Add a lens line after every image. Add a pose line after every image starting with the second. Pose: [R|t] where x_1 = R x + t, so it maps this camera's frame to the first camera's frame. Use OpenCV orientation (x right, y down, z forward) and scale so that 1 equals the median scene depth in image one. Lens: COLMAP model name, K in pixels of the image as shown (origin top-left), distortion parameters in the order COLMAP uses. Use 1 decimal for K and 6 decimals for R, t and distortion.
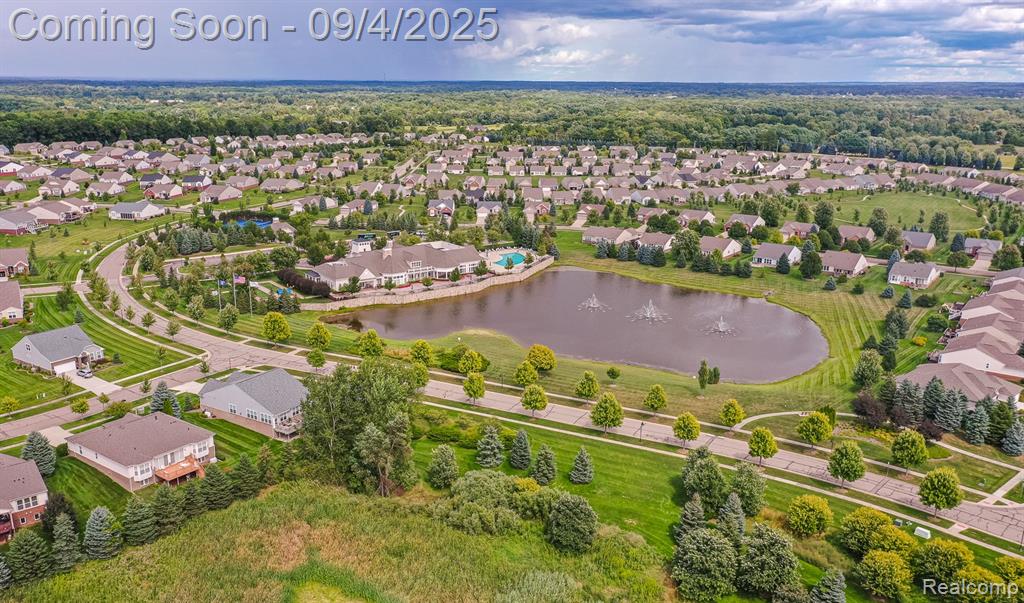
lens RADIAL K [[868.9, 0, 512.0], [0, 868.9, 301.5], [0, 0, 1]] dist [0.018206, 0.002792]
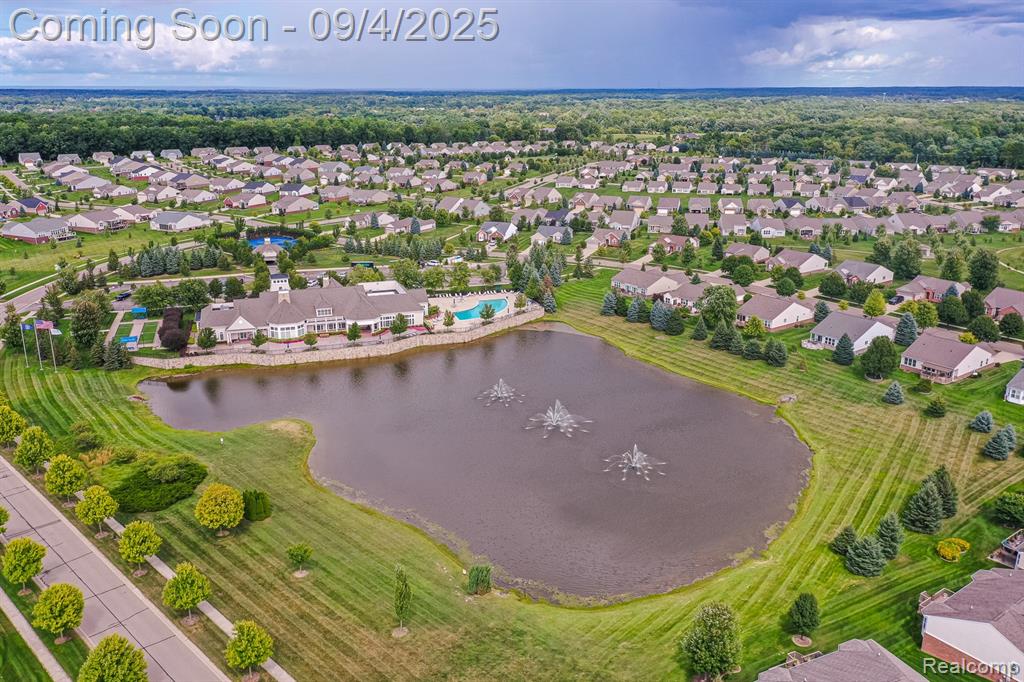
lens RADIAL K [[831.5, 0, 507.5], [0, 831.5, 312.1], [0, 0, 1]] dist [0.020479, -0.004333]
pose [[0.946397, 0.075558, -0.314045, 0.118488], [-0.071375, 0.997141, 0.024816, -0.030685], [0.315022, -0.001071, 0.949084, 0.140095]]
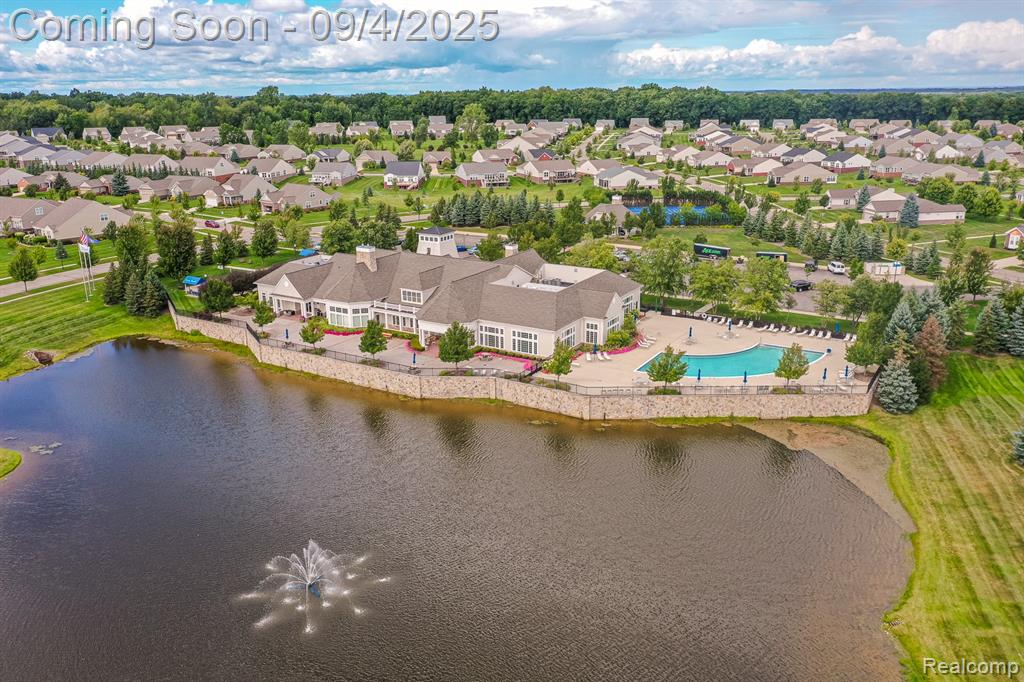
lens RADIAL K [[851.1, 0, 507.7], [0, 851.1, 297.5], [0, 0, 1]] dist [0.007939, 0.009339]
pose [[0.368893, 0.205184, -0.906542, 0.124462], [-0.220036, 0.966884, 0.129304, -0.045294], [0.903052, 0.151773, 0.401824, 0.363169]]
